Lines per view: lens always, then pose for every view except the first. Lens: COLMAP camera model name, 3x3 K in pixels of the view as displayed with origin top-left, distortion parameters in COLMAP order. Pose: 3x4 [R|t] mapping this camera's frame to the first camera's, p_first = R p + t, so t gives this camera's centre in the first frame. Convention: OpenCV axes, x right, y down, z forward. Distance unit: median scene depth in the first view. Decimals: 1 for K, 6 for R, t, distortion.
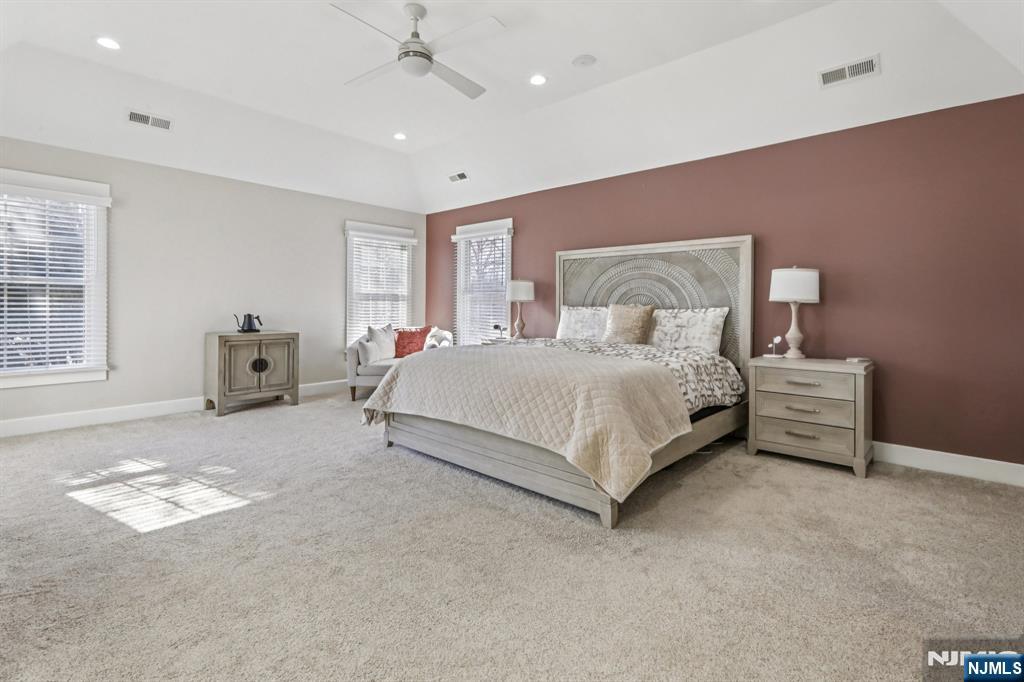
lens RADIAL K [[467.1, 0, 502.3], [0, 467.1, 305.9], [0, 0, 1]] dist [-0.001121, 0.002084]
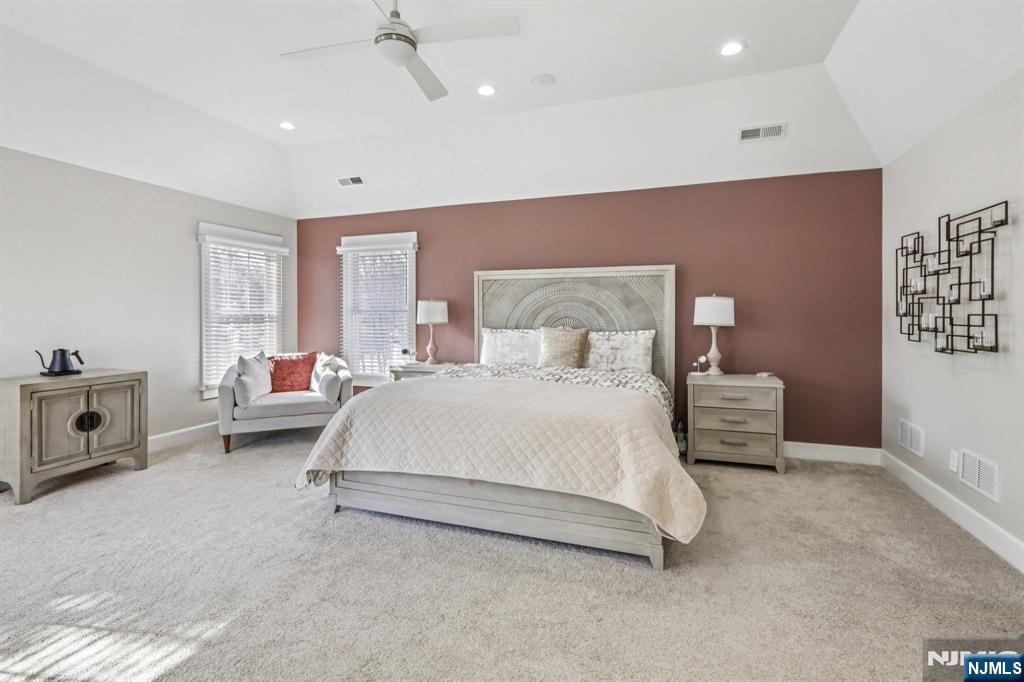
lens RADIAL K [[467.1, 0, 503.4], [0, 467.1, 316.3], [0, 0, 1]] dist [-0.001121, 0.002084]
pose [[0.923081, -0.011323, 0.384438, -0.280184], [0.009567, 0.999933, 0.006480, -0.042027], [-0.384486, -0.002303, 0.923128, 0.136481]]
